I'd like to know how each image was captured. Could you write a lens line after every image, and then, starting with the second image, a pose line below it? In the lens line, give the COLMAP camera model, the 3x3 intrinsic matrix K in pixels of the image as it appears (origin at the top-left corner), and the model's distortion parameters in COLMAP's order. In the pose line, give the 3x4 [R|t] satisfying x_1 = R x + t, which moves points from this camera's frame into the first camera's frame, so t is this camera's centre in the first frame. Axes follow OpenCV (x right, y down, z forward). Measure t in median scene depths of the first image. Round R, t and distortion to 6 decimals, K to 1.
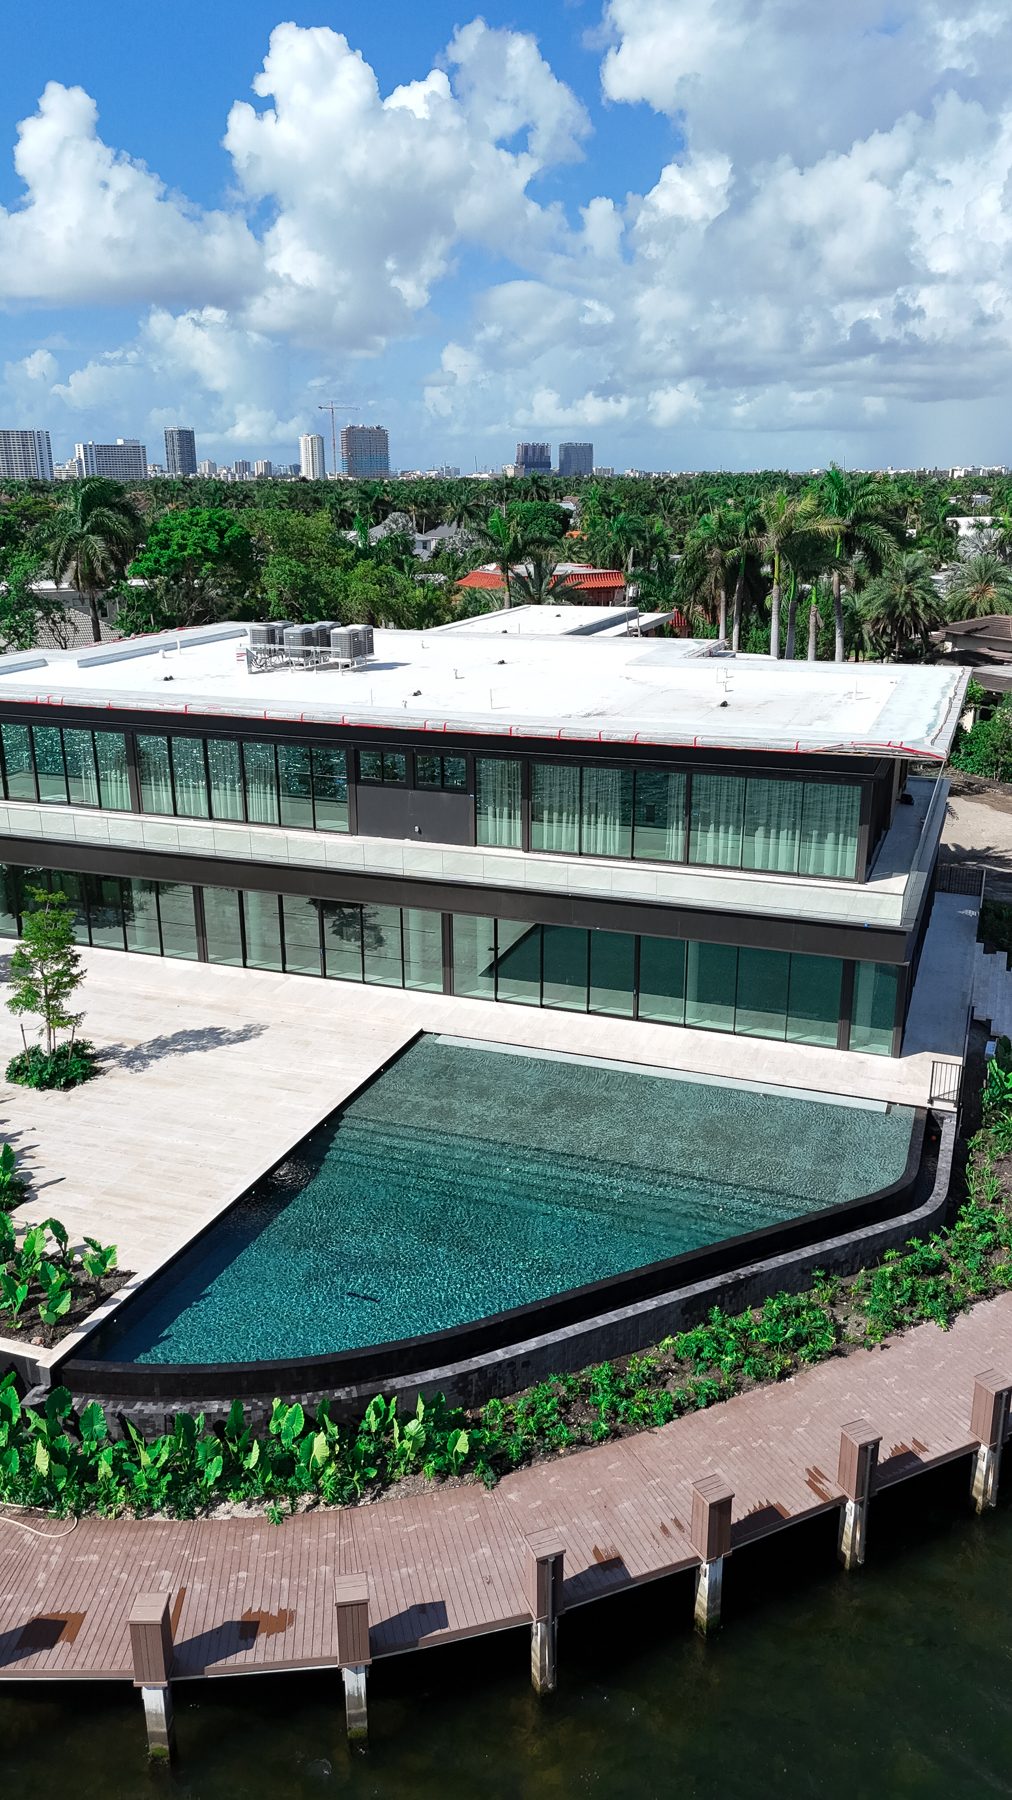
lens RADIAL K [[1328.7, 0, 493.9], [0, 1328.7, 897.7], [0, 0, 1]] dist [0.082553, -0.098709]
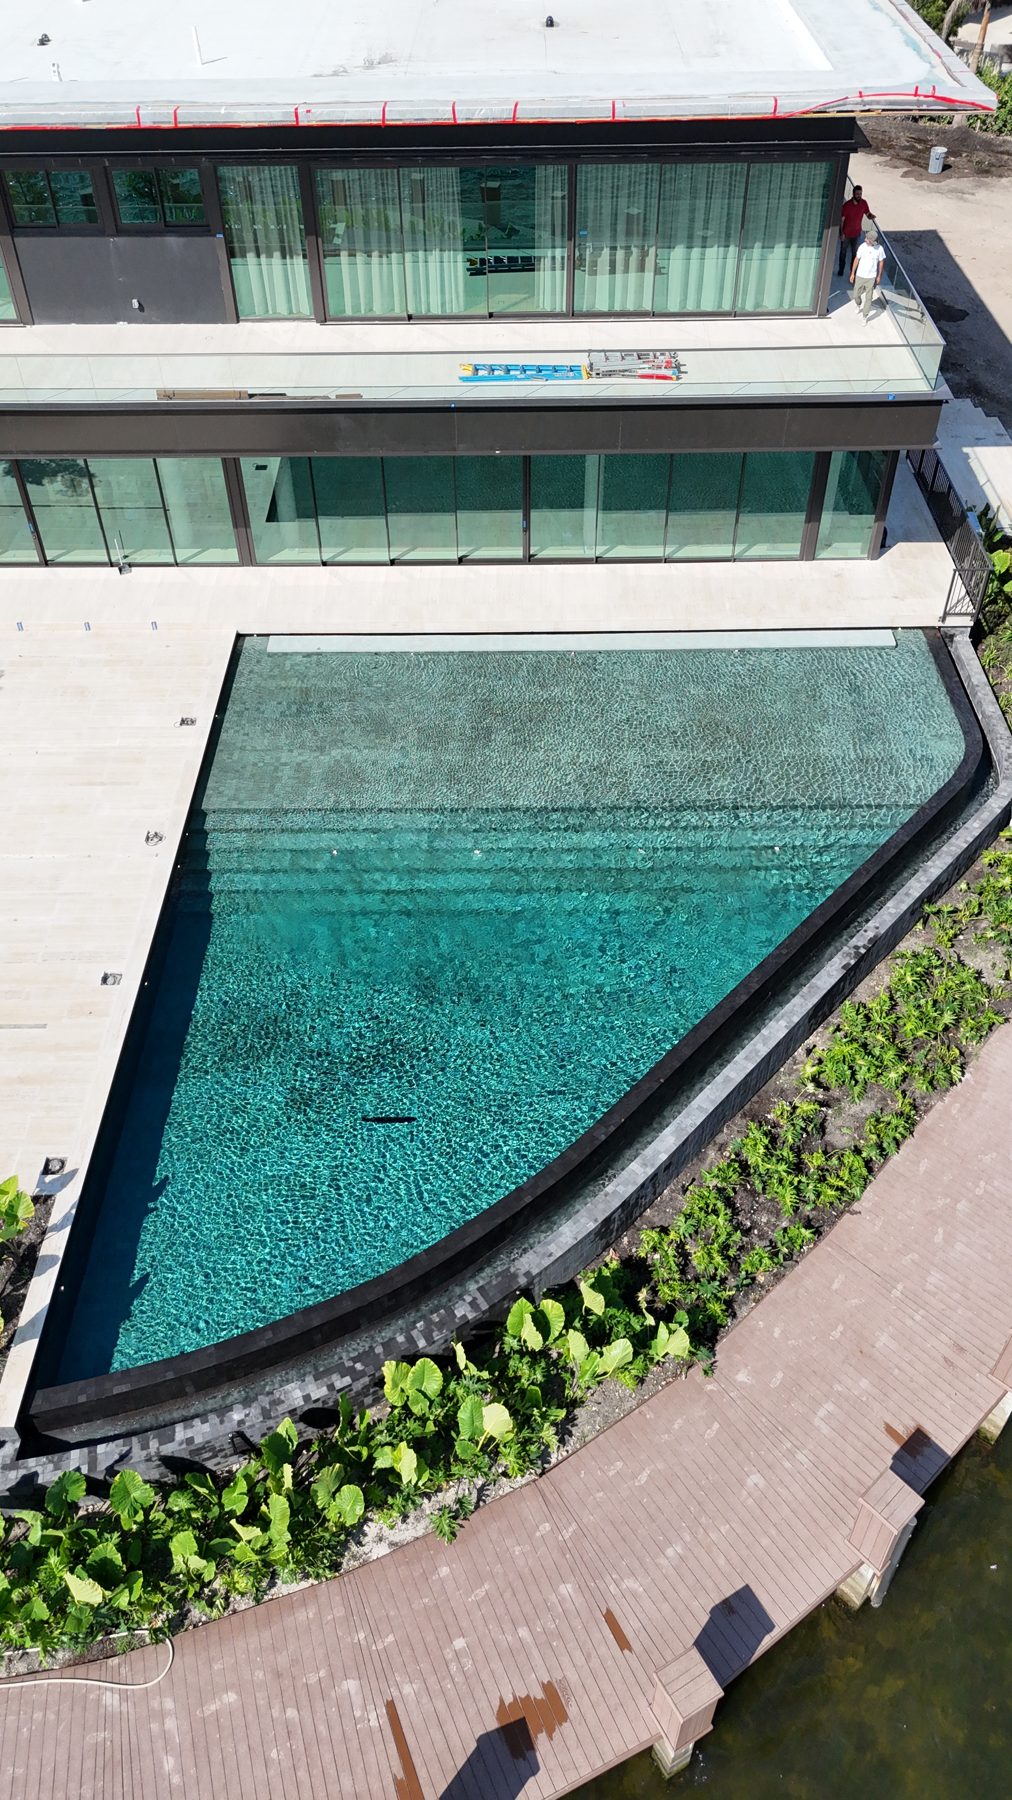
lens RADIAL K [[1328.7, 0, 493.9], [0, 1328.7, 897.7], [0, 0, 1]] dist [0.082553, -0.098709]
pose [[0.937131, -0.246943, 0.246587, -0.145326], [0.113263, 0.883568, 0.454400, -0.085060], [-0.330087, -0.397903, 0.855988, 0.330133]]
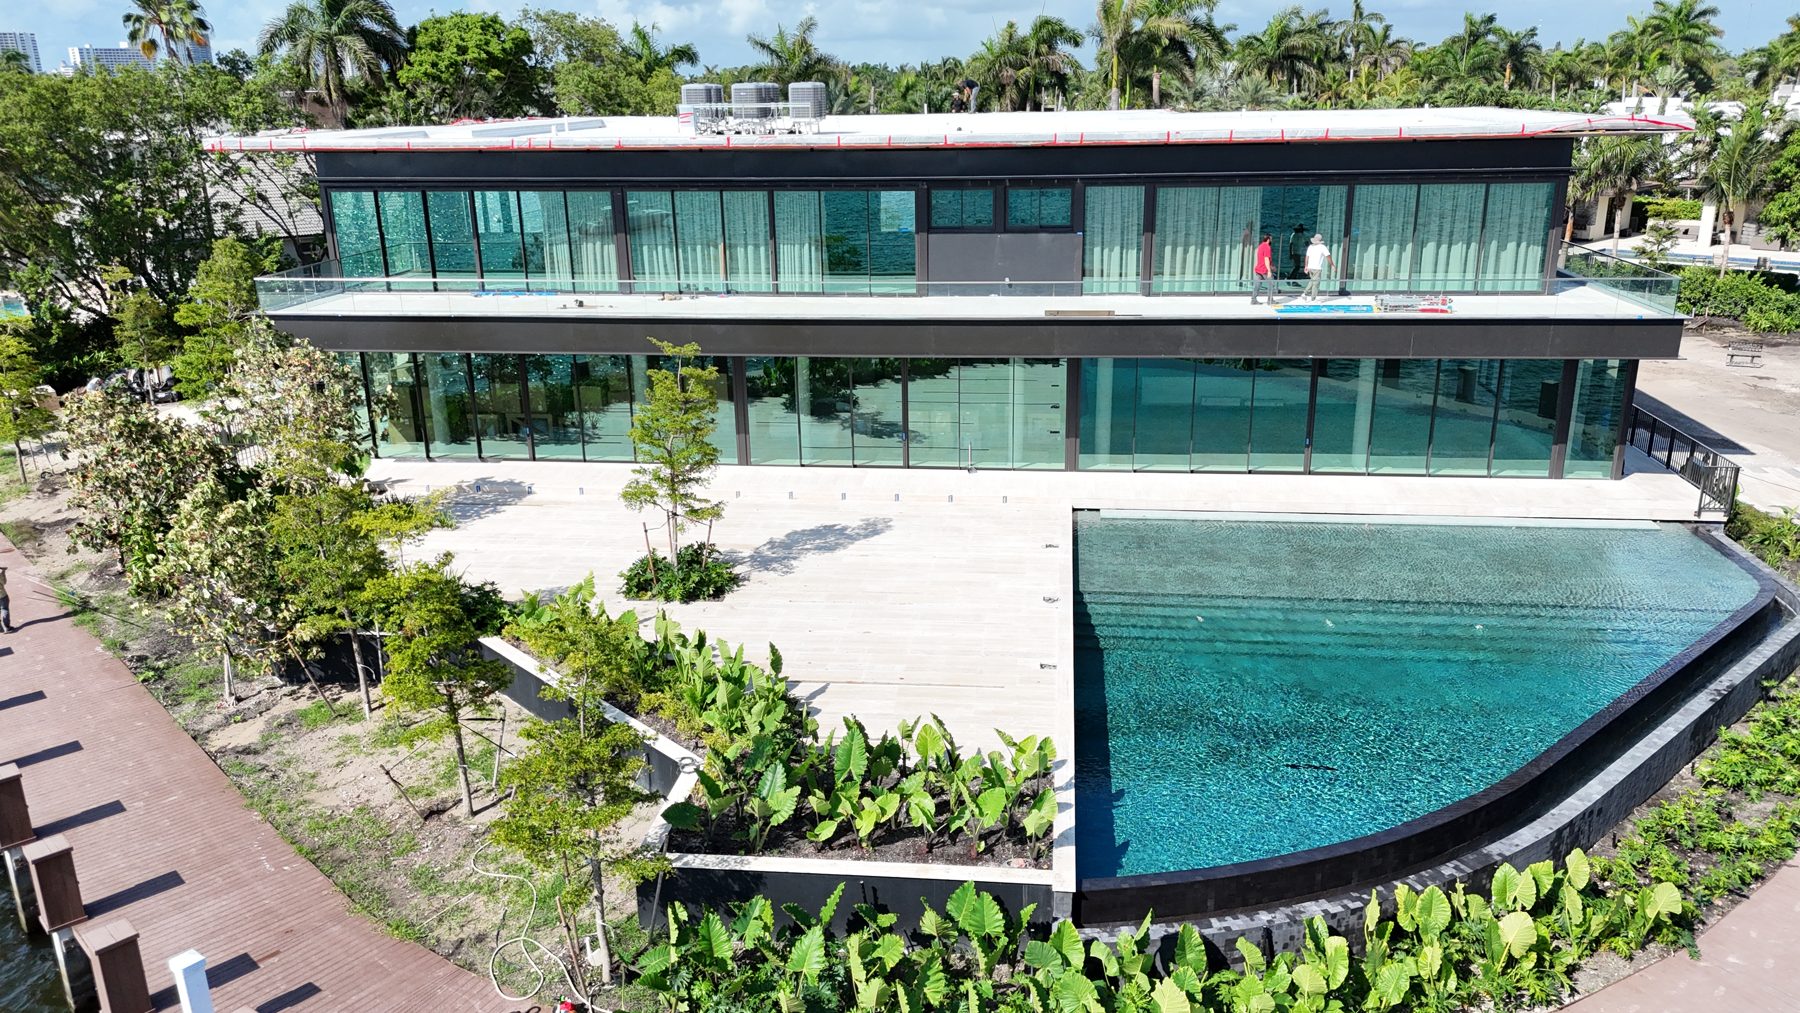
lens RADIAL K [[1328.7, 0, 900.0], [0, 1328.7, 506.5], [0, 0, 1]] dist [0.082553, -0.098709]
pose [[0.968981, -0.080839, 0.233539, -0.382612], [0.081857, 0.996630, 0.005348, 0.092507], [-0.233185, 0.013934, 0.972333, 0.226943]]
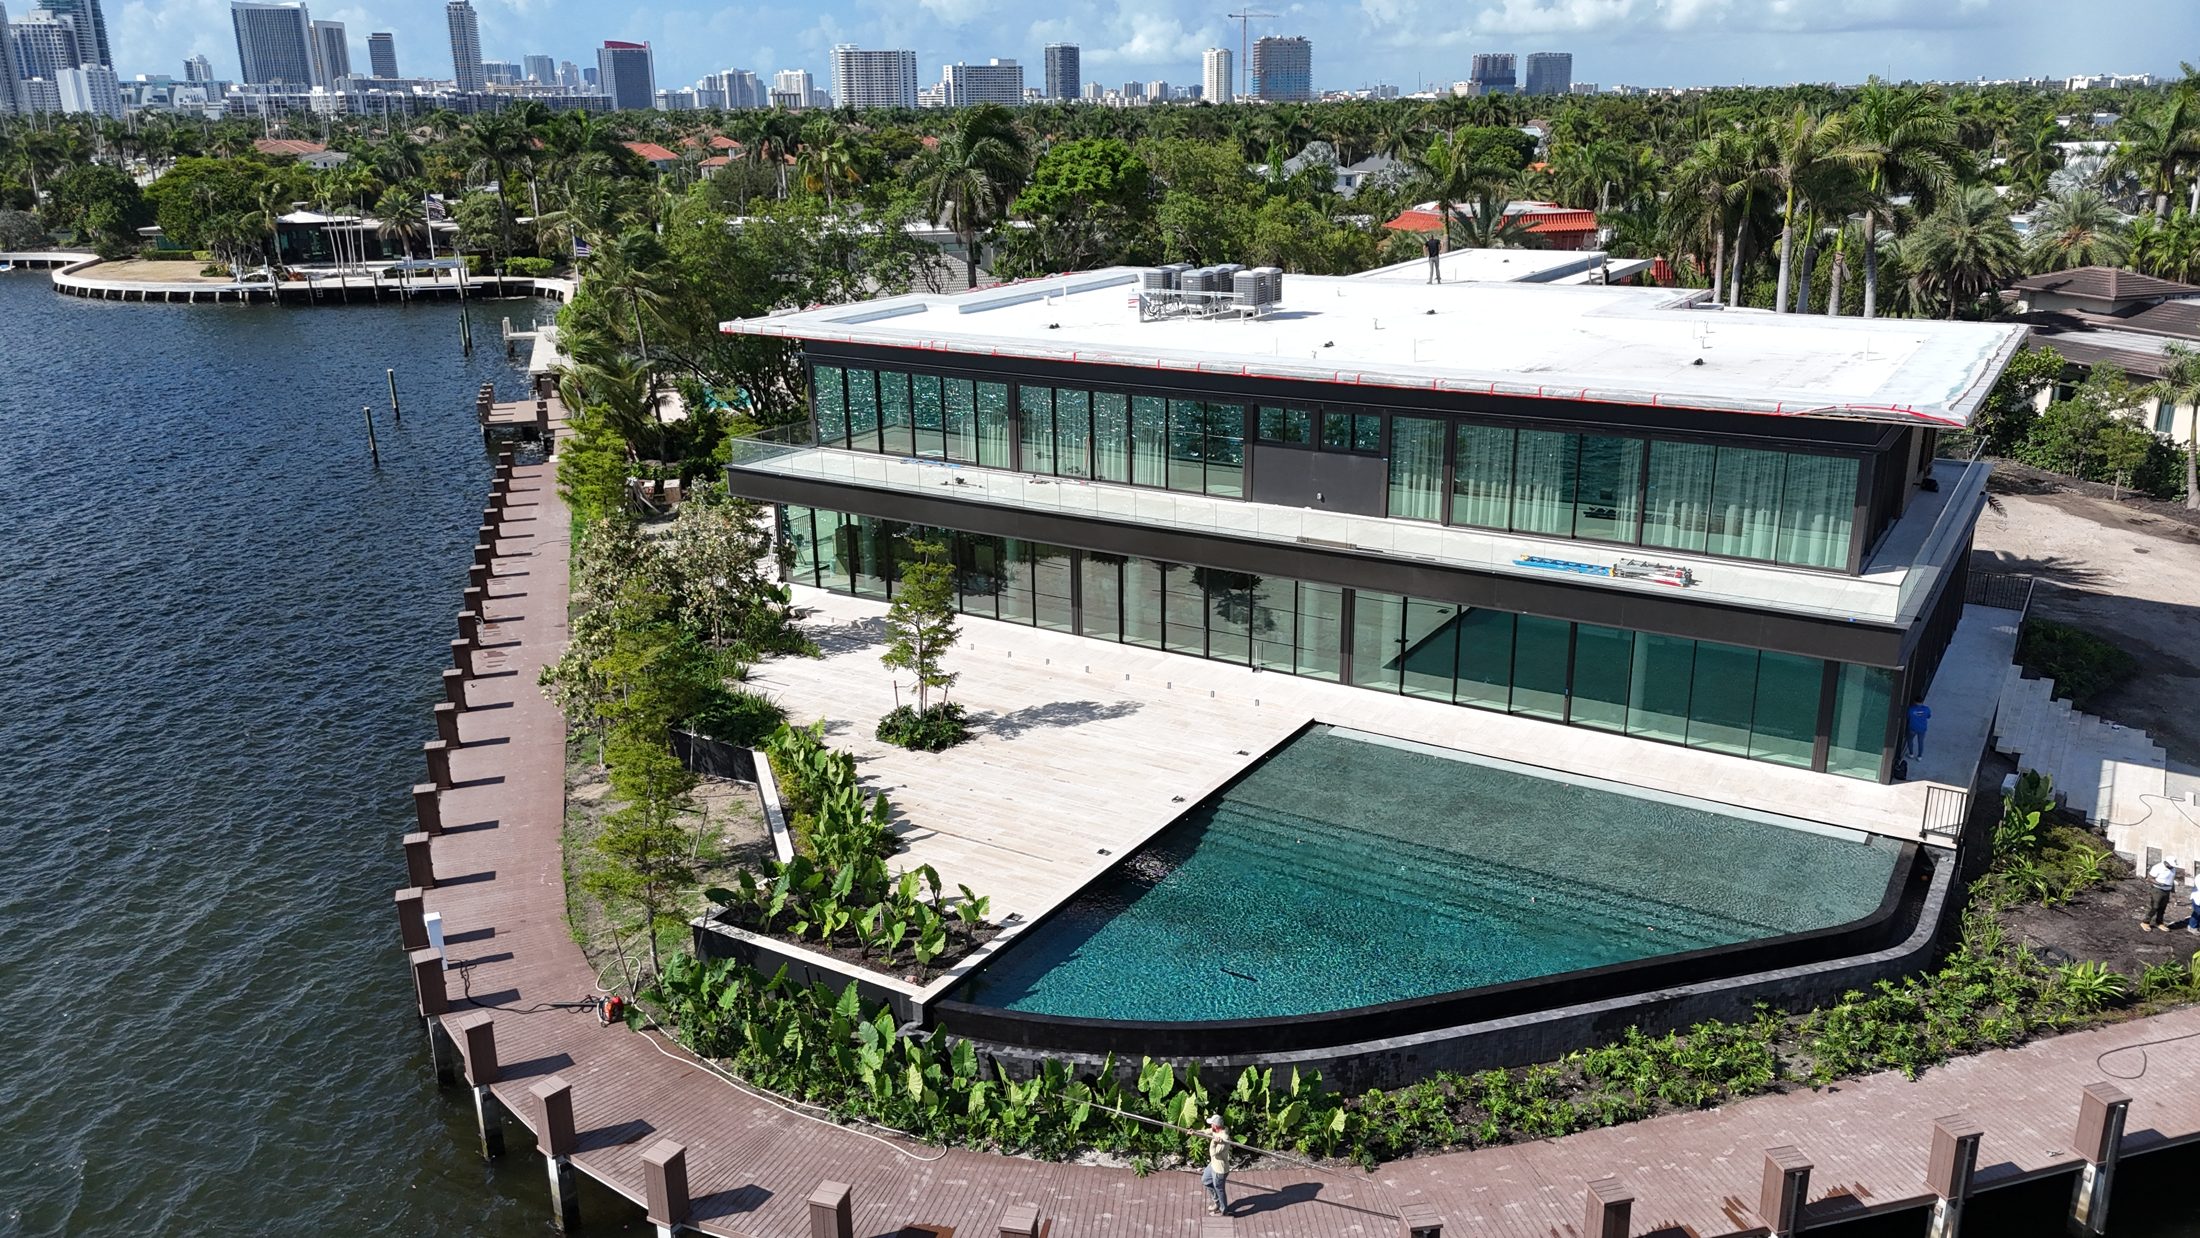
lens RADIAL K [[1616.1, 0, 1098.3], [0, 1616.1, 619.5], [0, 0, 1]] dist [0.097295, -0.096685]
pose [[0.980584, 0.052662, -0.188897, 0.005968], [-0.051928, 0.998612, 0.008839, 0.032649], [0.189100, 0.001141, 0.981957, -0.104598]]
